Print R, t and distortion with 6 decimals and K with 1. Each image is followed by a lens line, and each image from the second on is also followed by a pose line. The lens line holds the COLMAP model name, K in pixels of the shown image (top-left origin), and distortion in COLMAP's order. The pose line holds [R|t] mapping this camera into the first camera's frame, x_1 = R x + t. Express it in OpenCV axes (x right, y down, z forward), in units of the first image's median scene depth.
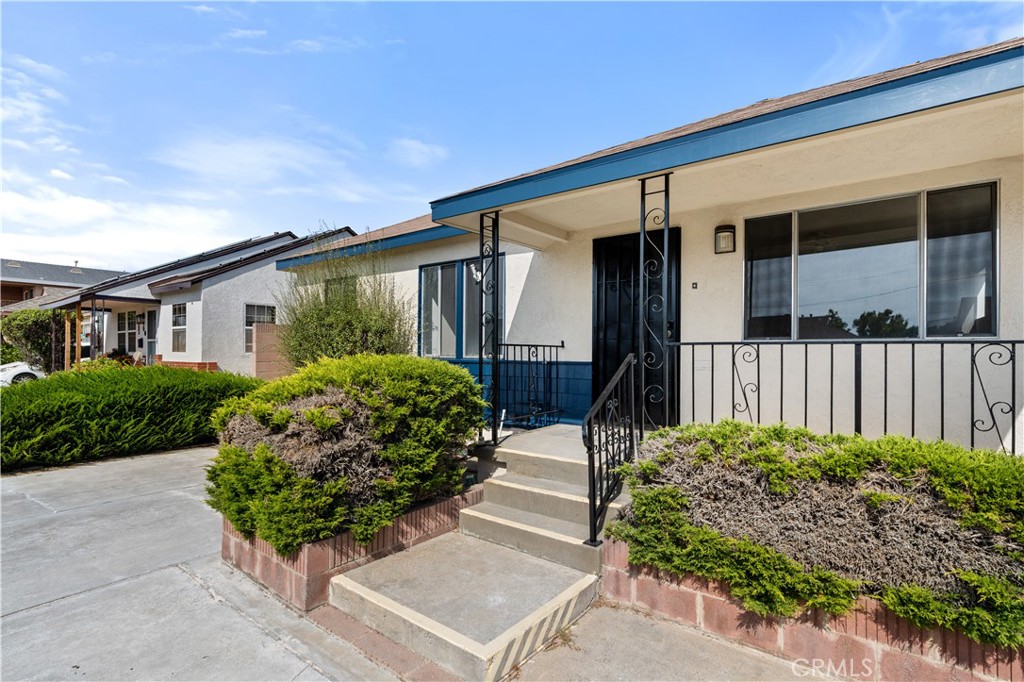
lens RADIAL K [[469.9, 0, 504.7], [0, 469.9, 350.3], [0, 0, 1]] dist [0.001008, 0.000106]
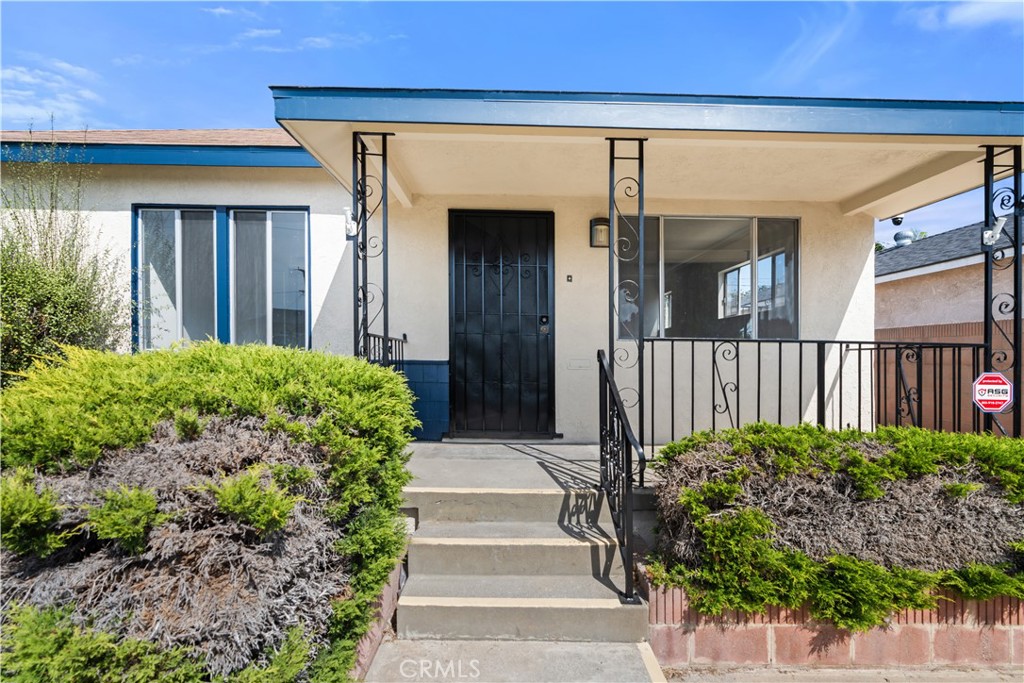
lens RADIAL K [[481.3, 0, 514.0], [0, 481.3, 362.1], [0, 0, 1]] dist [-0.003632, 0.000058]
pose [[0.797056, -0.001377, 0.603904, -0.325015], [-0.013912, 0.999690, 0.020640, 0.011873], [-0.603745, -0.024853, 0.796790, 0.386097]]
